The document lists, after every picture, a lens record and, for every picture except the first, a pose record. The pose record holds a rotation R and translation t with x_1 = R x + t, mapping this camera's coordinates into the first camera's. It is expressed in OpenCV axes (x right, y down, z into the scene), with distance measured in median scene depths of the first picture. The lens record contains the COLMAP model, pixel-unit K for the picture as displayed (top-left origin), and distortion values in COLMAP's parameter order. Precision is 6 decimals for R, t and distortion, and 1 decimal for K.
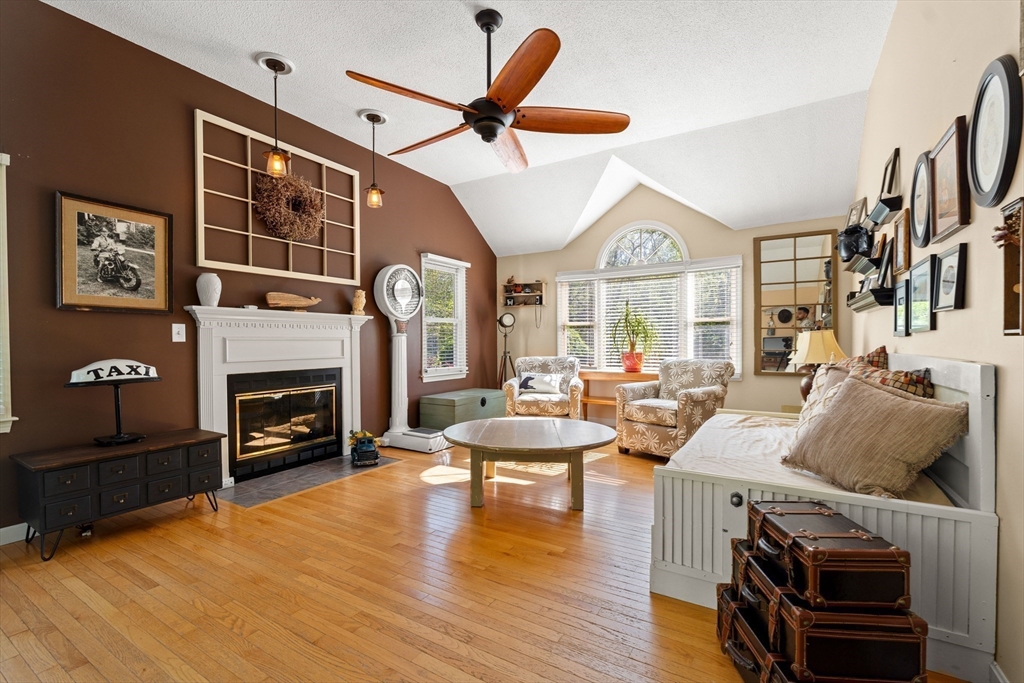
lens RADIAL K [[470.1, 0, 510.5], [0, 470.1, 345.2], [0, 0, 1]] dist [-0.002573, -0.000180]
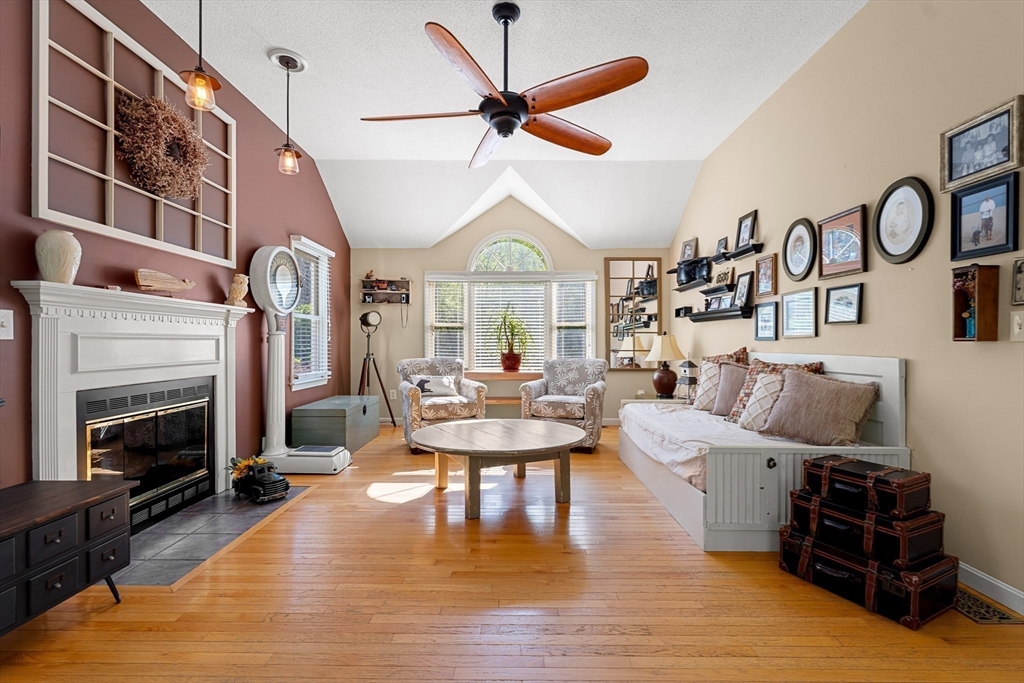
lens RADIAL K [[474.8, 0, 508.5], [0, 474.8, 340.0], [0, 0, 1]] dist [-0.003061, -0.000345]
pose [[0.846283, 0.008490, 0.532666, -0.362510], [-0.000917, 0.999895, -0.014479, 0.001079], [-0.532733, 0.011765, 0.846201, 0.109942]]
